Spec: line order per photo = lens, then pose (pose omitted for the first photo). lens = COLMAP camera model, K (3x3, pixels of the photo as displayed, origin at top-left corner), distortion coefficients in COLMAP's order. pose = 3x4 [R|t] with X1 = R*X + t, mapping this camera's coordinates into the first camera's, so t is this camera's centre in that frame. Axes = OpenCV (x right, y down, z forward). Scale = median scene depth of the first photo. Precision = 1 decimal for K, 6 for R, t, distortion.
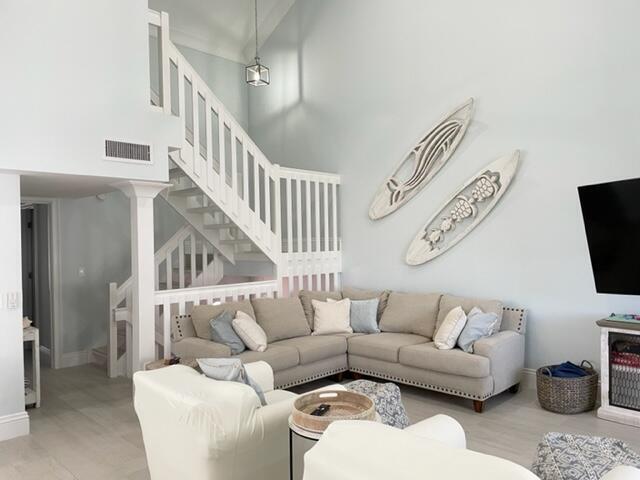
lens RADIAL K [[480.4, 0, 315.2], [0, 480.4, 244.6], [0, 0, 1]] dist [0.082028, -0.110163]
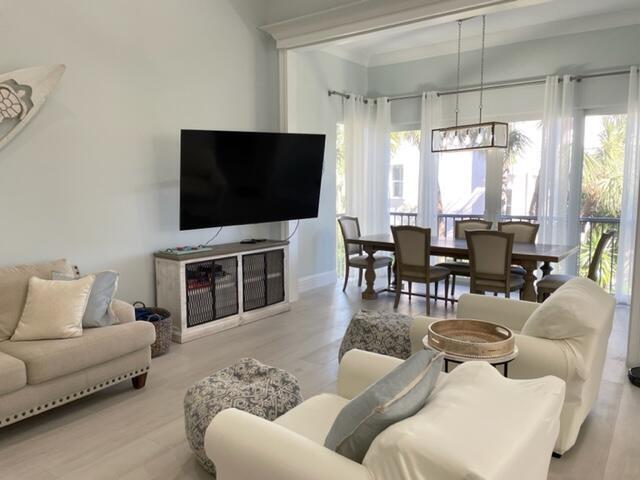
lens RADIAL K [[480.4, 0, 316.3], [0, 480.4, 237.0], [0, 0, 1]] dist [0.082028, -0.110163]
pose [[-0.180258, -0.089518, 0.979537, -0.395502], [0.018275, 0.995373, 0.094329, 0.012528], [-0.983450, 0.034905, -0.177788, 0.659604]]
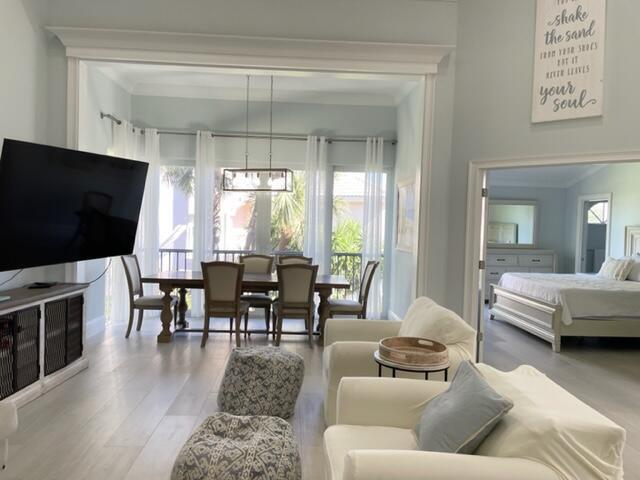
lens RADIAL K [[480.4, 0, 315.1], [0, 480.4, 241.4], [0, 0, 1]] dist [0.082028, -0.110163]
pose [[-0.754558, -0.025197, 0.655749, -0.254746], [-0.007786, 0.999536, 0.029448, 0.013881], [-0.656187, 0.017114, -0.754405, 0.918844]]
